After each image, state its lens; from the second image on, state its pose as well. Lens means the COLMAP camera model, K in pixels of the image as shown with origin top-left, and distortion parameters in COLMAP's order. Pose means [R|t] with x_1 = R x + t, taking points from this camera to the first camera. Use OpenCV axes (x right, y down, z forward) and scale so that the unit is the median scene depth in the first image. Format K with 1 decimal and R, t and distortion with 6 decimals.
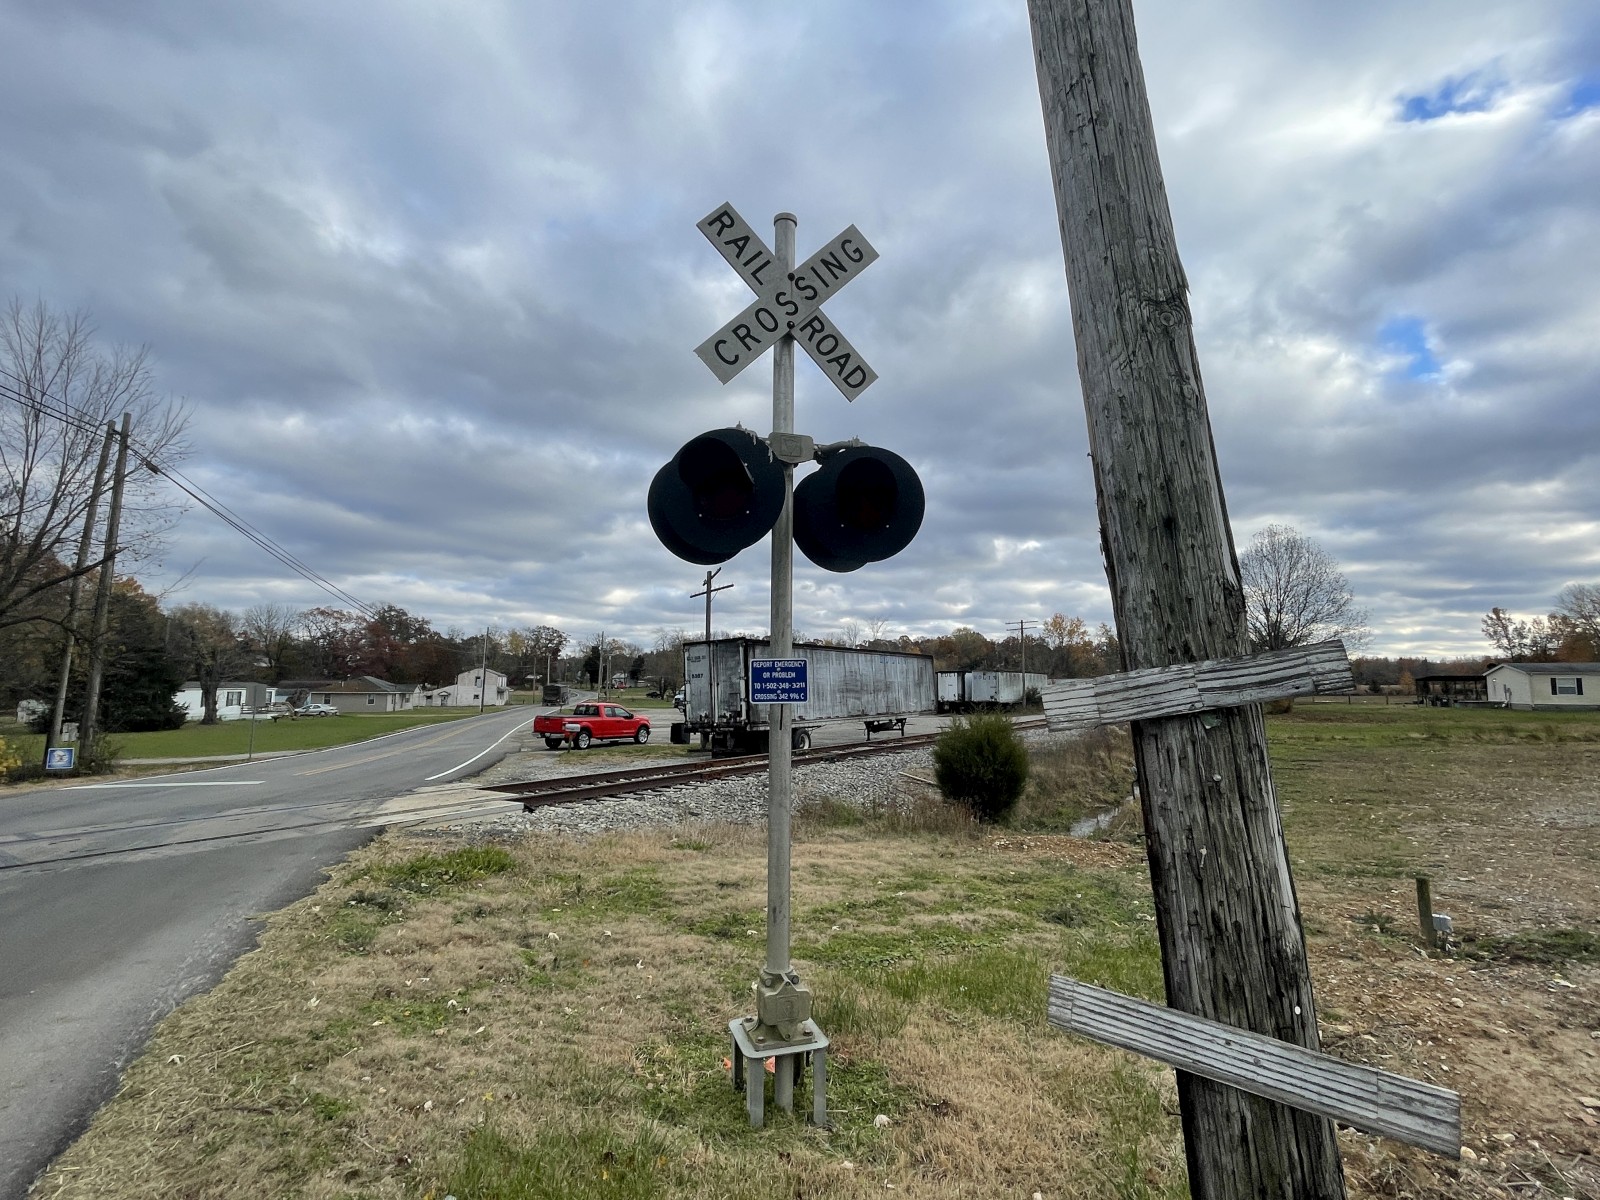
lens RADIAL K [[758.3, 0, 804.5], [0, 758.3, 600.2], [0, 0, 1]] dist [0.001537, -0.001669]
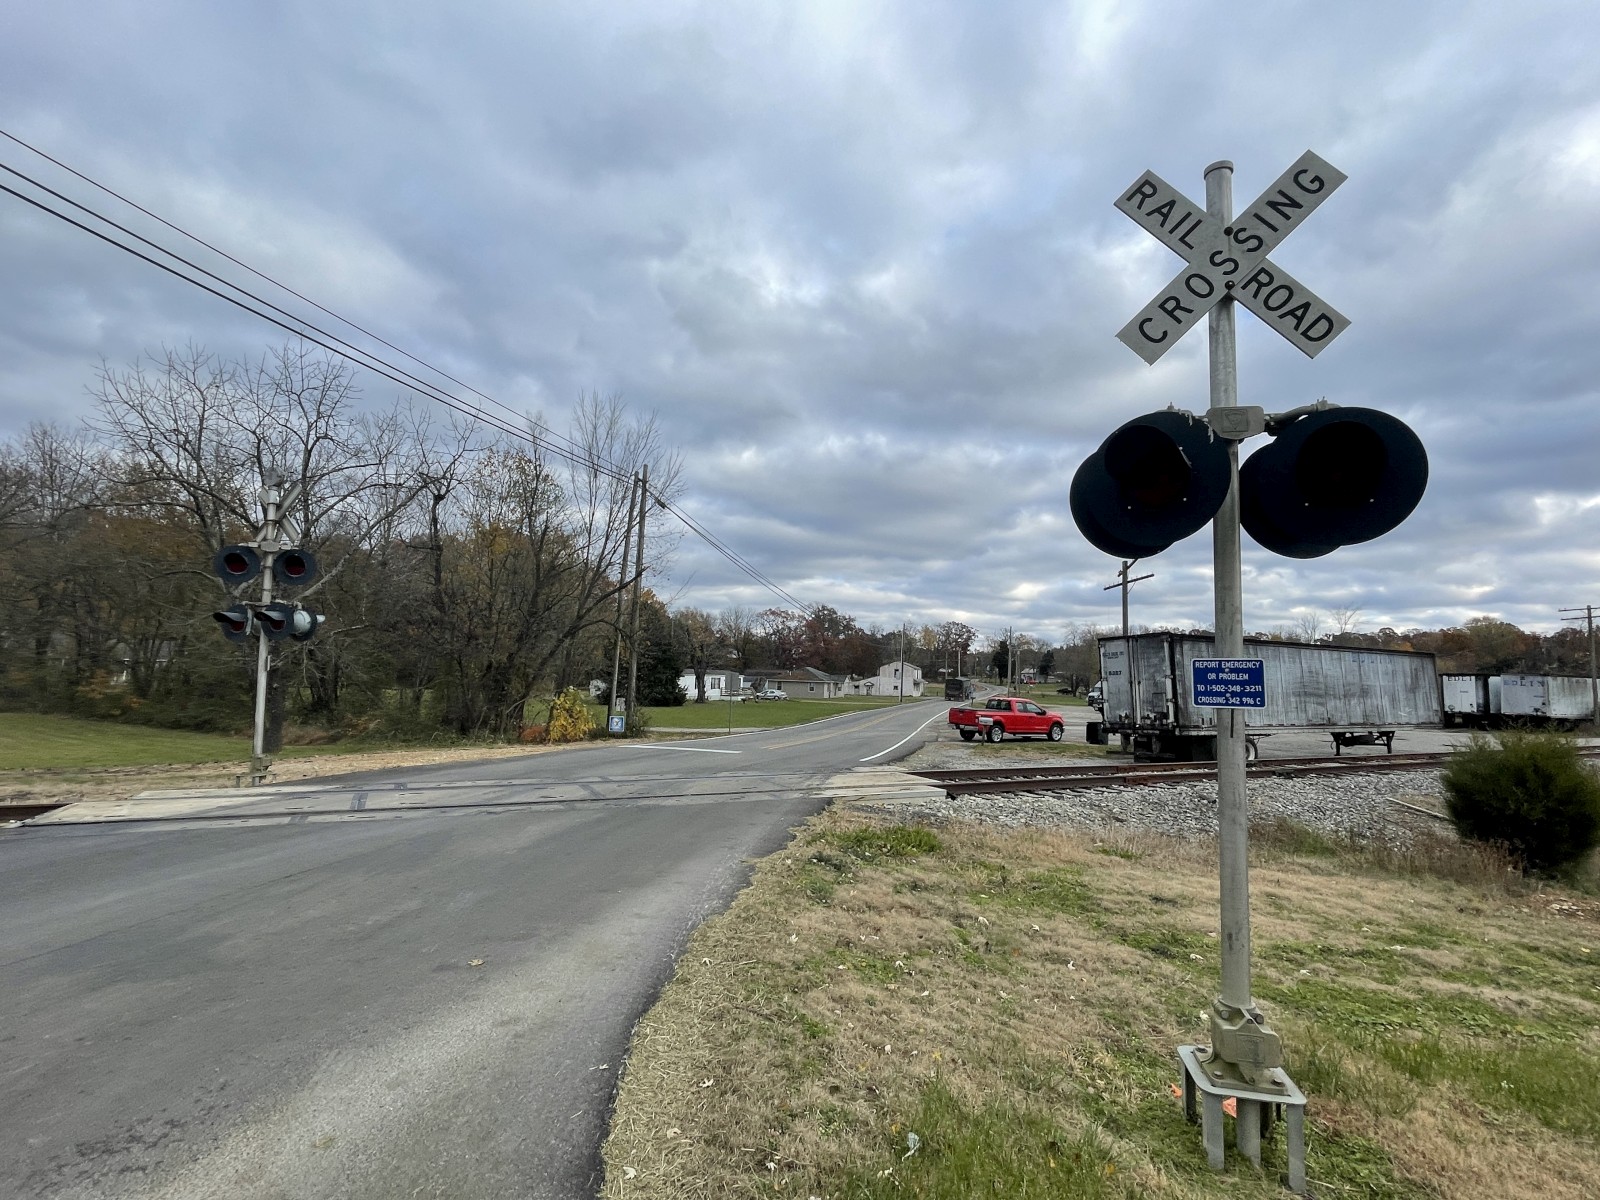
lens RADIAL K [[758.3, 0, 804.5], [0, 758.3, 600.2], [0, 0, 1]] dist [0.001537, -0.001669]
pose [[0.865948, -0.026714, -0.499420, -0.008683], [0.030194, 0.999543, -0.001112, -0.003320], [0.499222, -0.014116, 0.866359, -0.016583]]
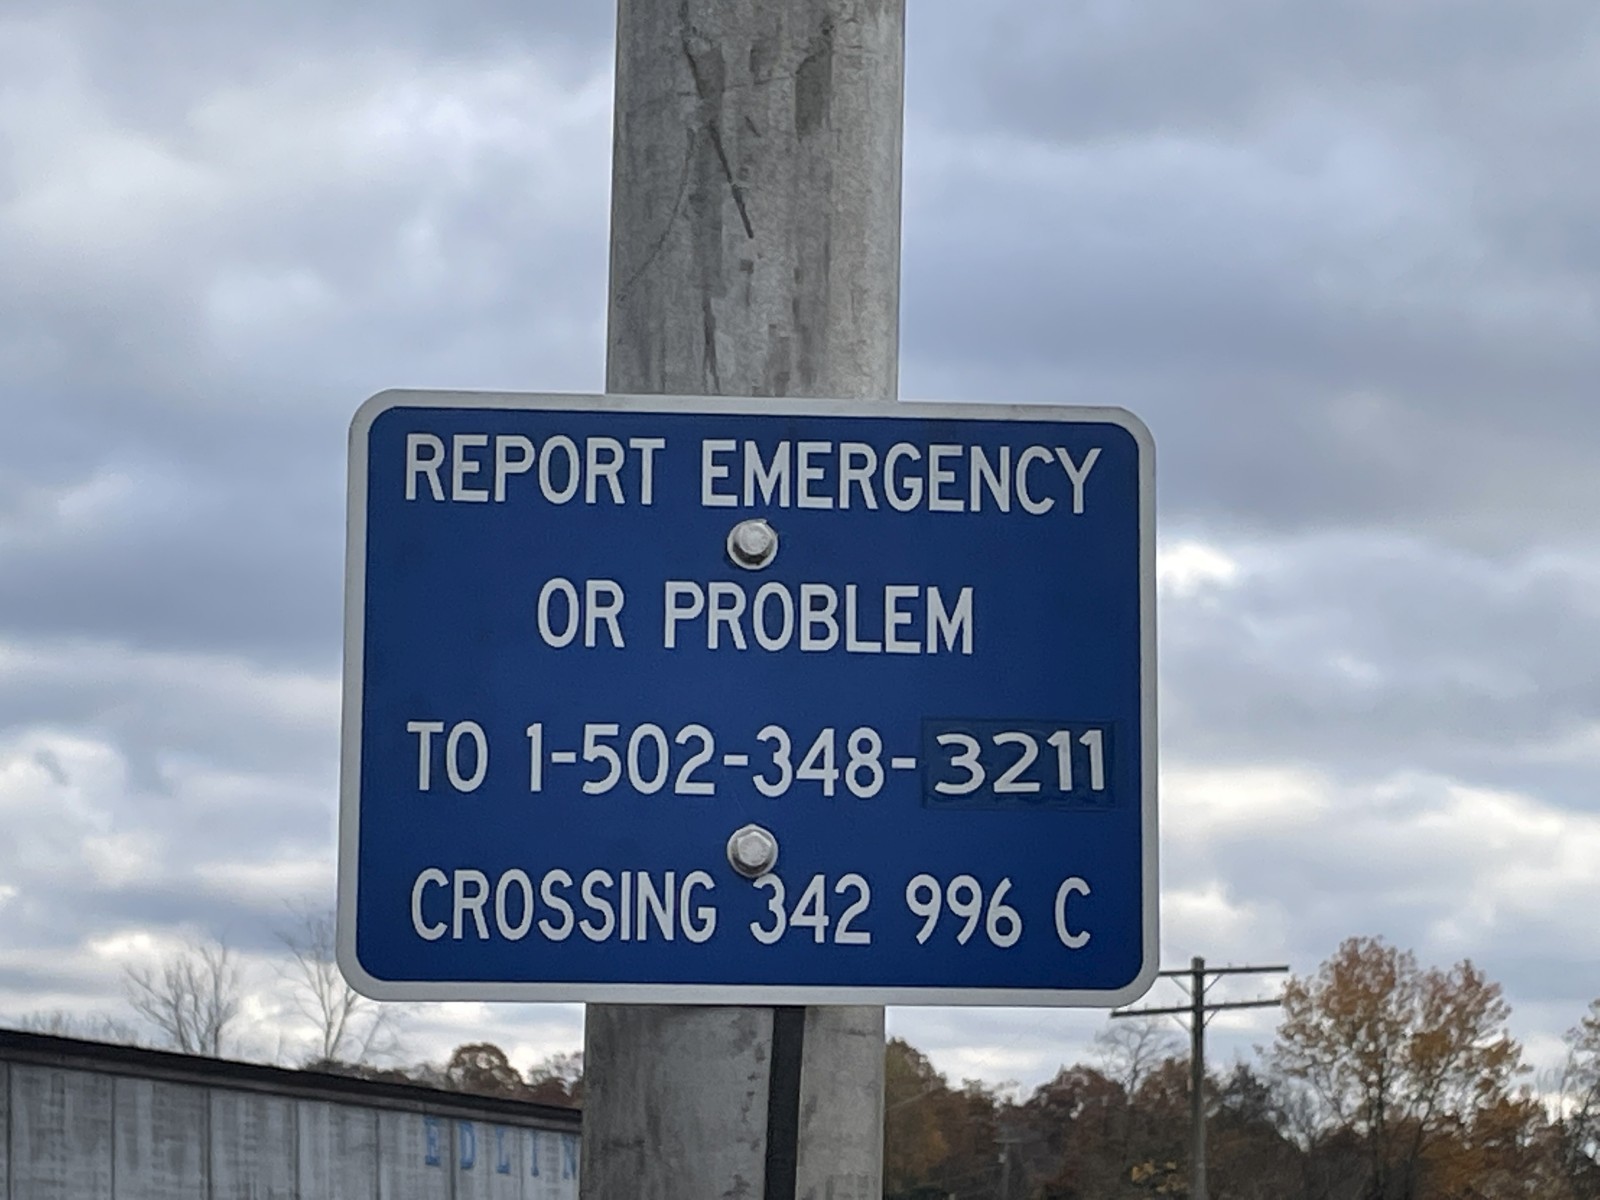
lens RADIAL K [[4361.5, 0, 800.0], [0, 4361.5, 600.0], [0, 0, 1]] dist [0.093523, 0.633510]
pose [[0.978415, 0.052005, 0.199998, -0.060152], [-0.040890, 0.997402, -0.059312, 0.064705], [-0.202562, 0.049854, 0.978000, 0.313658]]
